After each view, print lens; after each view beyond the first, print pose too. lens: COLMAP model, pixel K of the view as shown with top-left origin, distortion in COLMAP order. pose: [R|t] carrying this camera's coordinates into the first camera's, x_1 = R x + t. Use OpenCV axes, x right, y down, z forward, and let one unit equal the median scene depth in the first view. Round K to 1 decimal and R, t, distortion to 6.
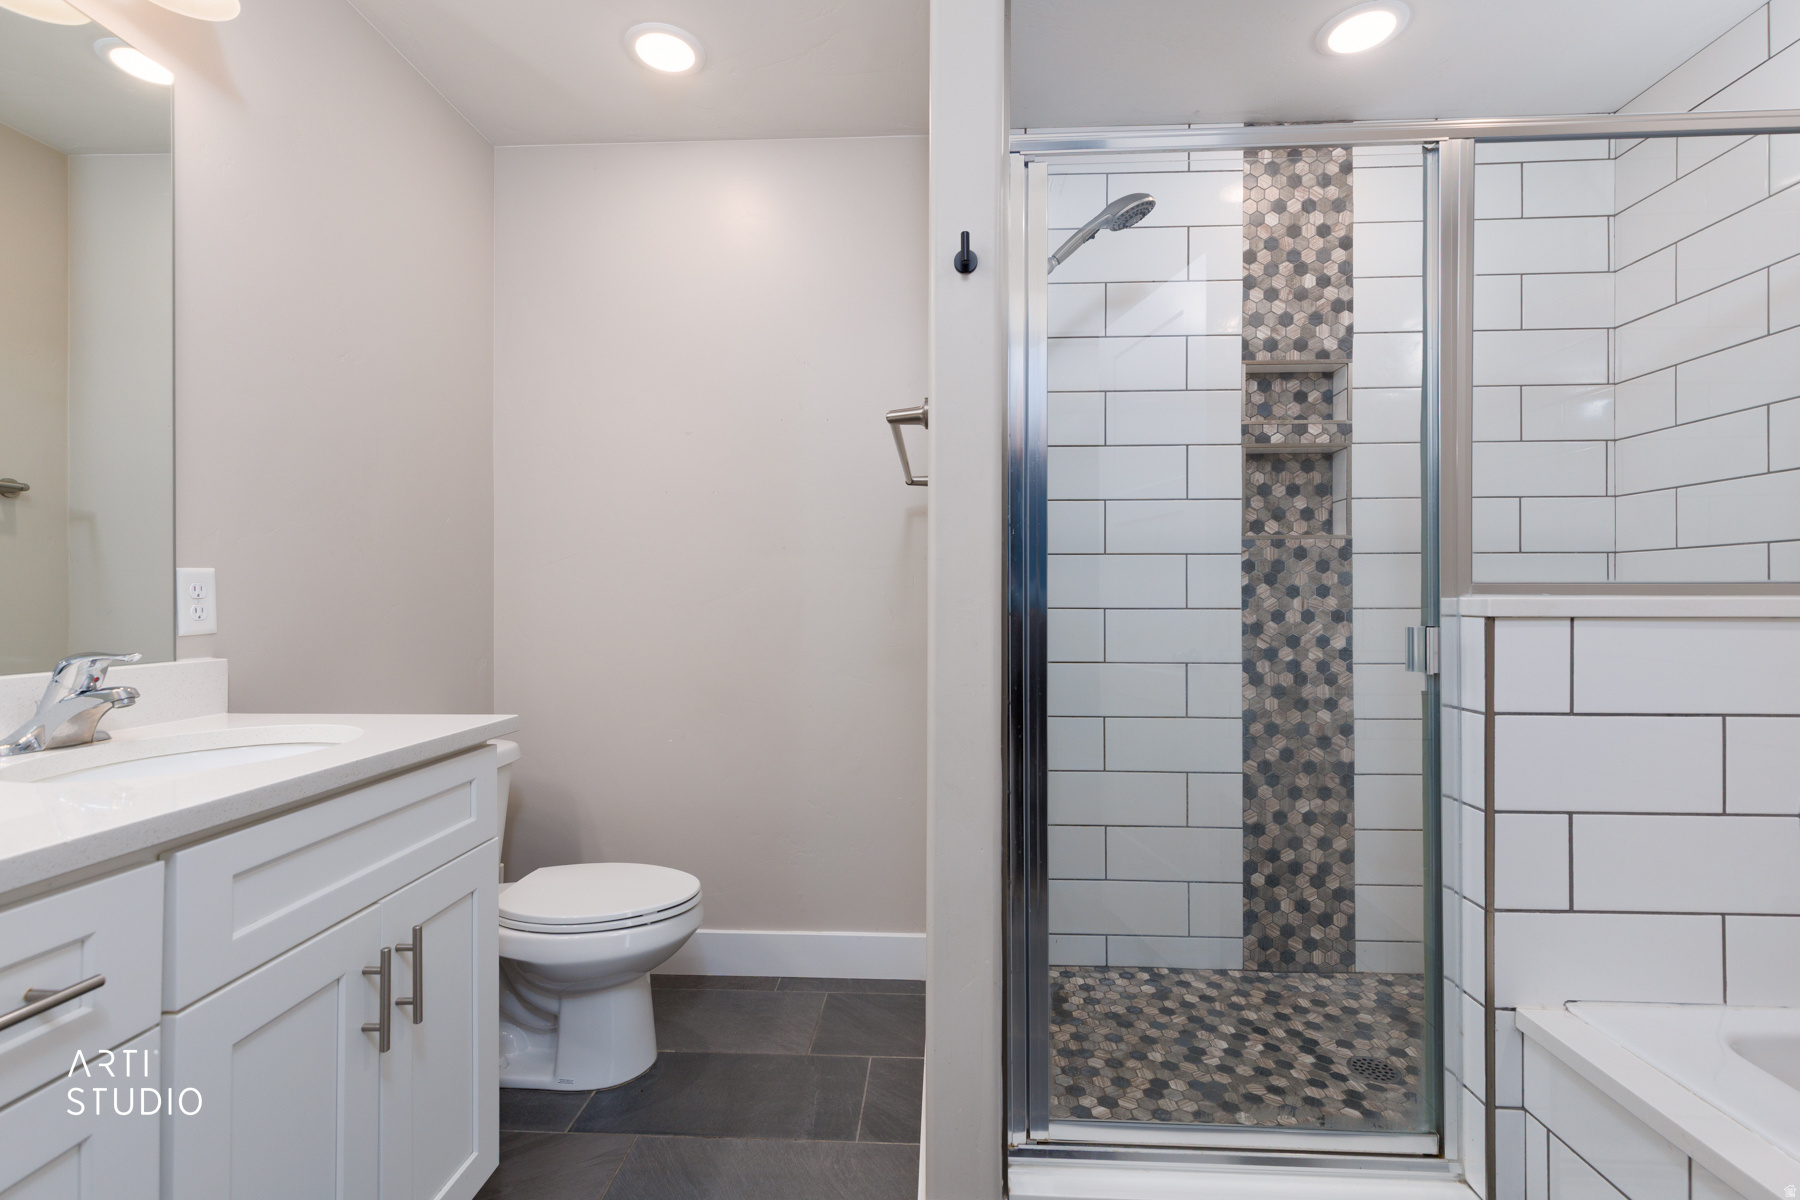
lens RADIAL K [[831.4, 0, 904.2], [0, 831.4, 600.3], [0, 0, 1]] dist [0.009704, -0.000042]
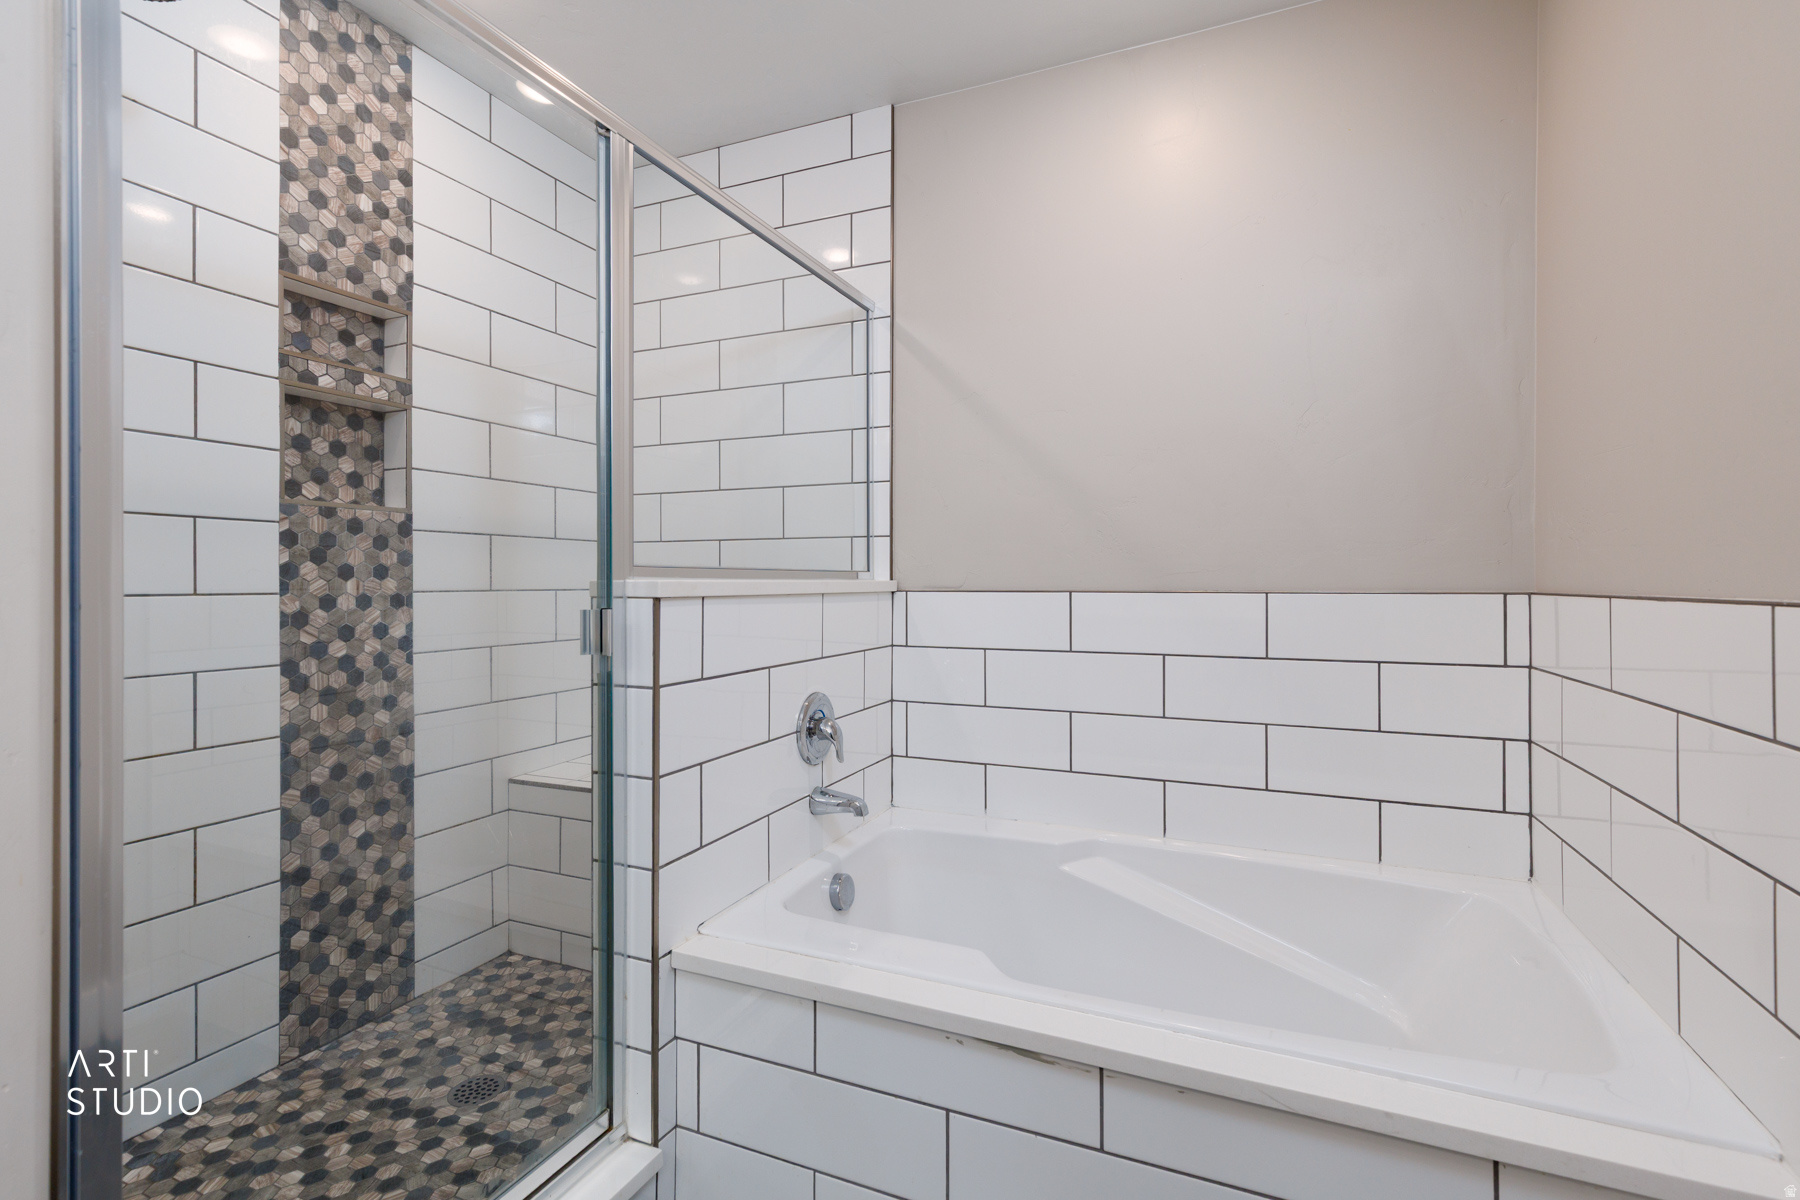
lens RADIAL K [[831.4, 0, 903.1], [0, 831.4, 582.1], [0, 0, 1]] dist [0.009704, -0.000042]
pose [[0.344799, -0.001516, 0.938675, -0.119235], [0.001395, 0.999998, 0.001103, -0.000606], [-0.938675, 0.000929, 0.344801, 0.199275]]
